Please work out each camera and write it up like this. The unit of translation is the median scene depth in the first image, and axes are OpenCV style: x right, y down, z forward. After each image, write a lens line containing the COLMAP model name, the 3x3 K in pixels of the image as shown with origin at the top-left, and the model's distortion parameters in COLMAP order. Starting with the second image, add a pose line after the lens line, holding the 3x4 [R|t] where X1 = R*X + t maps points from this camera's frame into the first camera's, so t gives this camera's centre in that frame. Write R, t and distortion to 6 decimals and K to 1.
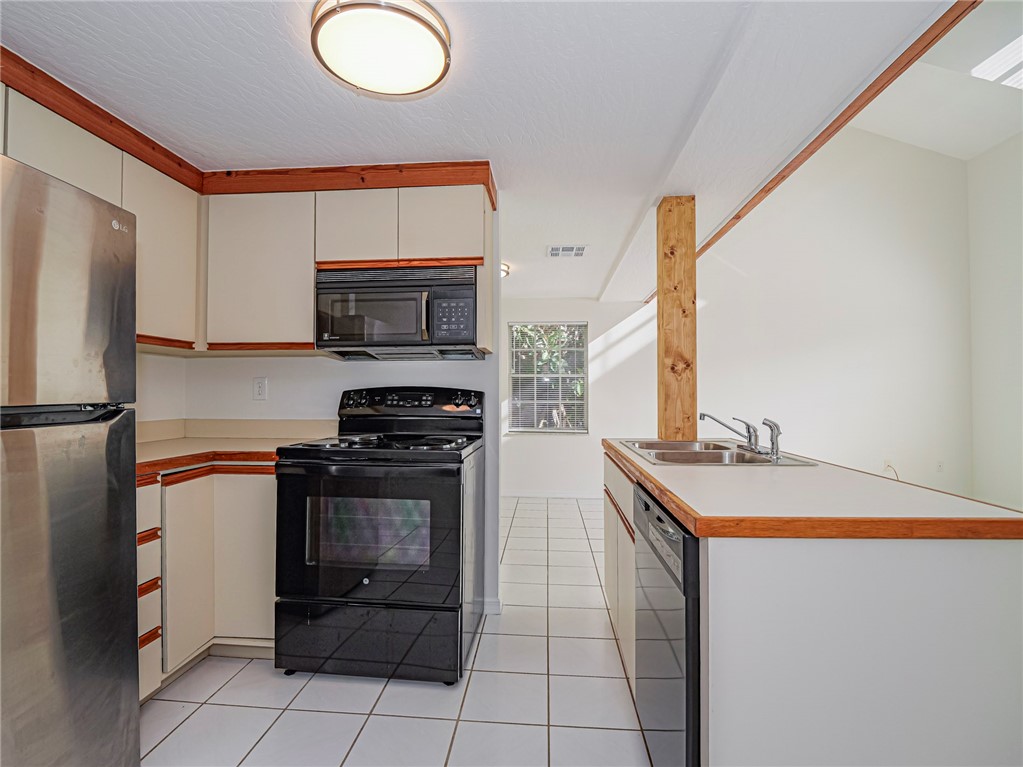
lens RADIAL K [[496.2, 0, 512.9], [0, 496.2, 387.6], [0, 0, 1]] dist [-0.018031, 0.000742]
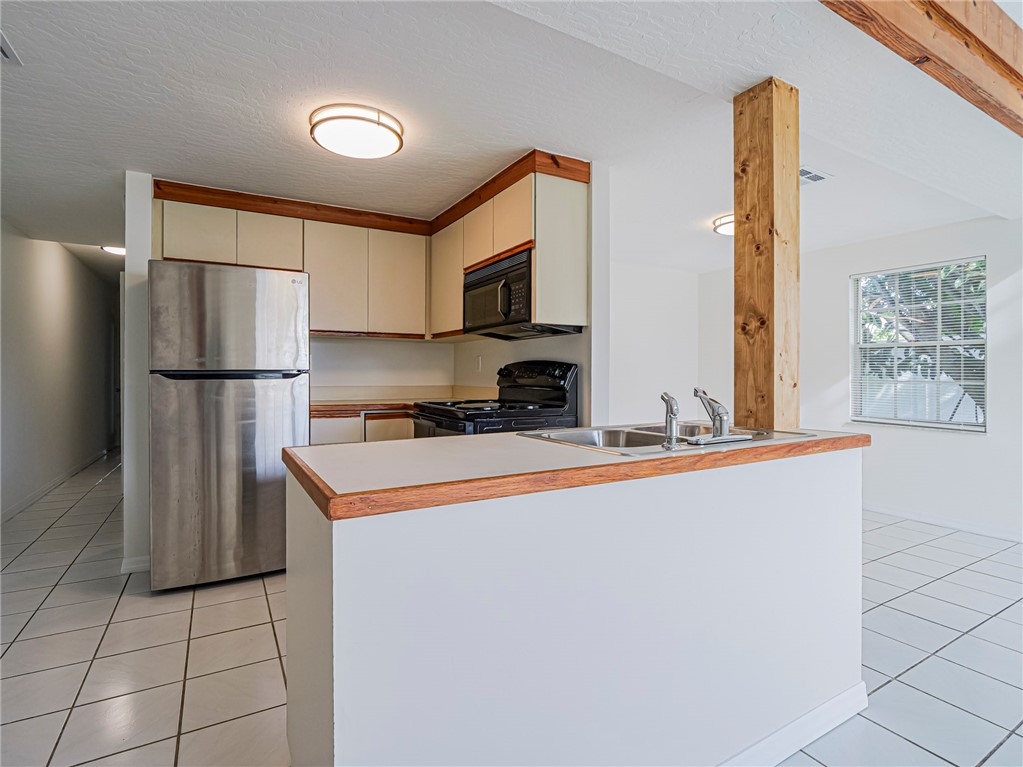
lens RADIAL K [[517.1, 0, 521.6], [0, 517.1, 376.2], [0, 0, 1]] dist [-0.018912, 0.002669]
pose [[0.564425, 0.005077, -0.825468, 0.766906], [0.005456, 0.999936, 0.009881, 0.022230], [0.825466, -0.010081, 0.564362, 0.299603]]
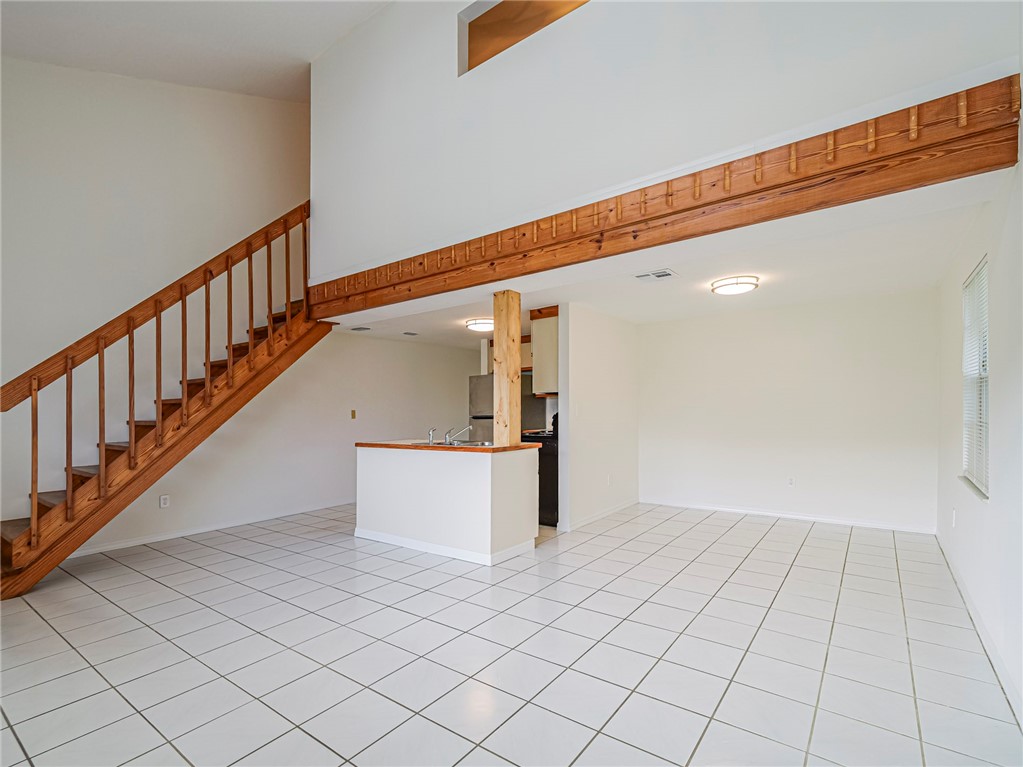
lens RADIAL K [[496.2, 0, 497.1], [0, 496.2, 410.8], [0, 0, 1]] dist [-0.018031, 0.000742]
pose [[-0.543623, -0.004367, -0.839318, 1.651868], [0.014987, 0.999777, -0.014909, 0.019173], [0.839196, -0.020684, -0.543436, 1.773511]]
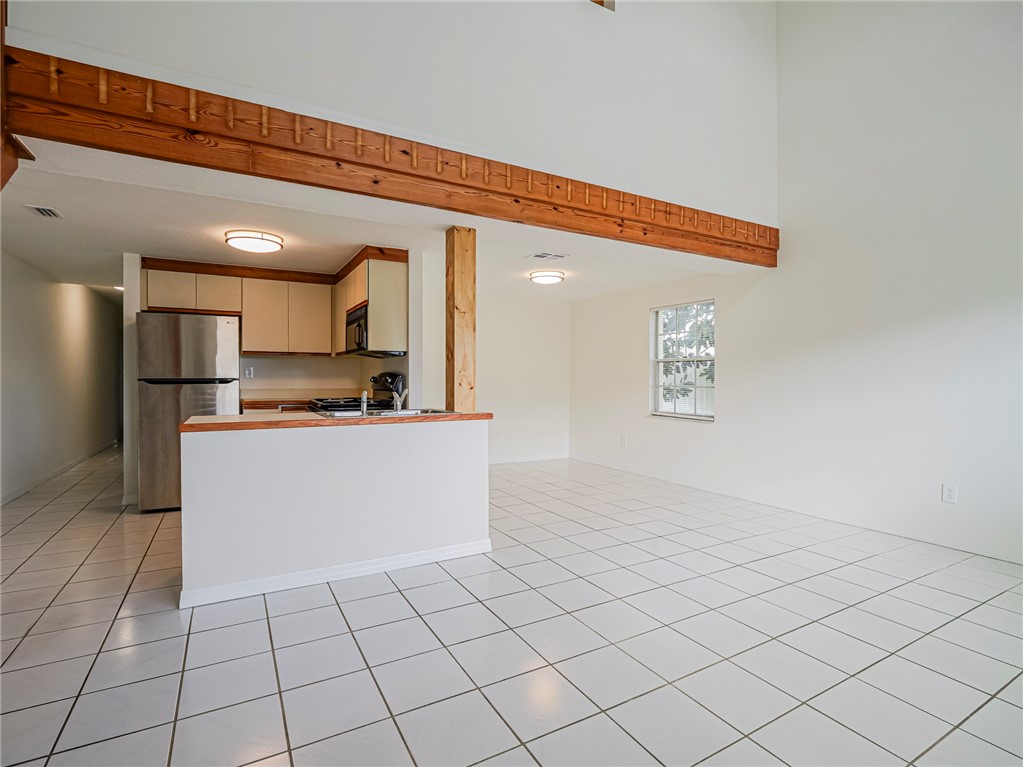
lens RADIAL K [[496.2, 0, 513.6], [0, 496.2, 387.3], [0, 0, 1]] dist [-0.018031, 0.000742]
pose [[0.560117, 0.017507, -0.828228, 1.504295], [0.003746, 0.999713, 0.023665, 0.011682], [0.828405, -0.016358, 0.559891, 0.379499]]
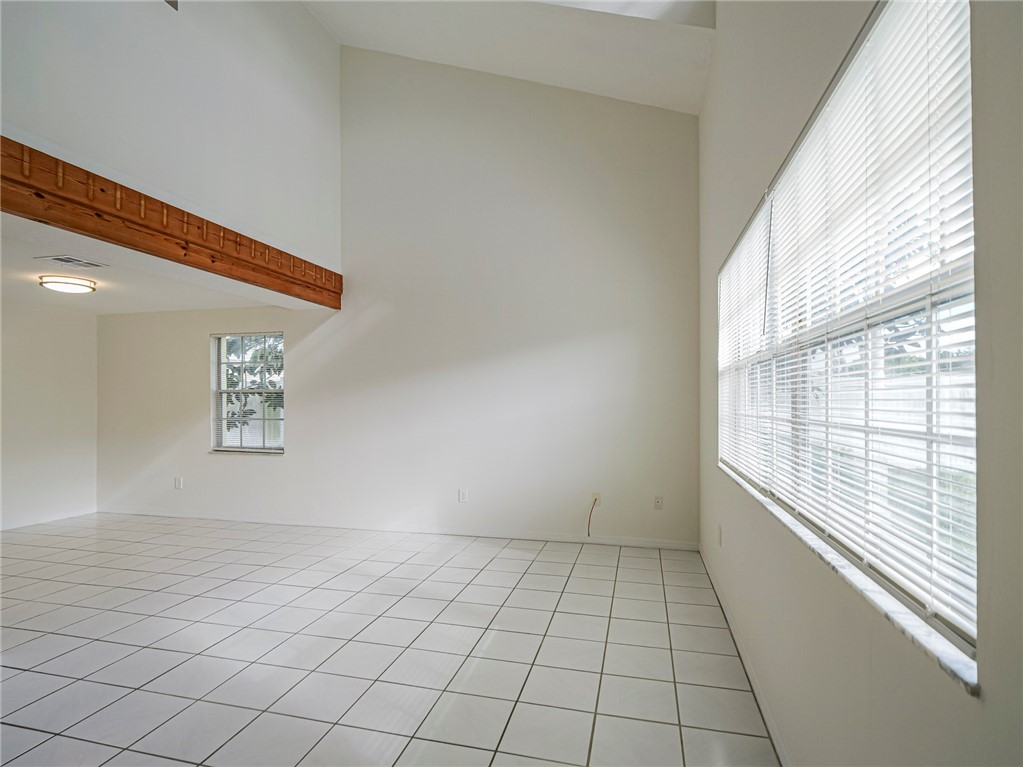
lens RADIAL K [[517.1, 0, 509.3], [0, 517.1, 399.2], [0, 0, 1]] dist [-0.018912, 0.002669]
pose [[0.987007, -0.005110, -0.160594, 1.542529], [0.005678, 0.999979, 0.003079, -0.019793], [0.160575, -0.003950, 0.987016, 0.255524]]
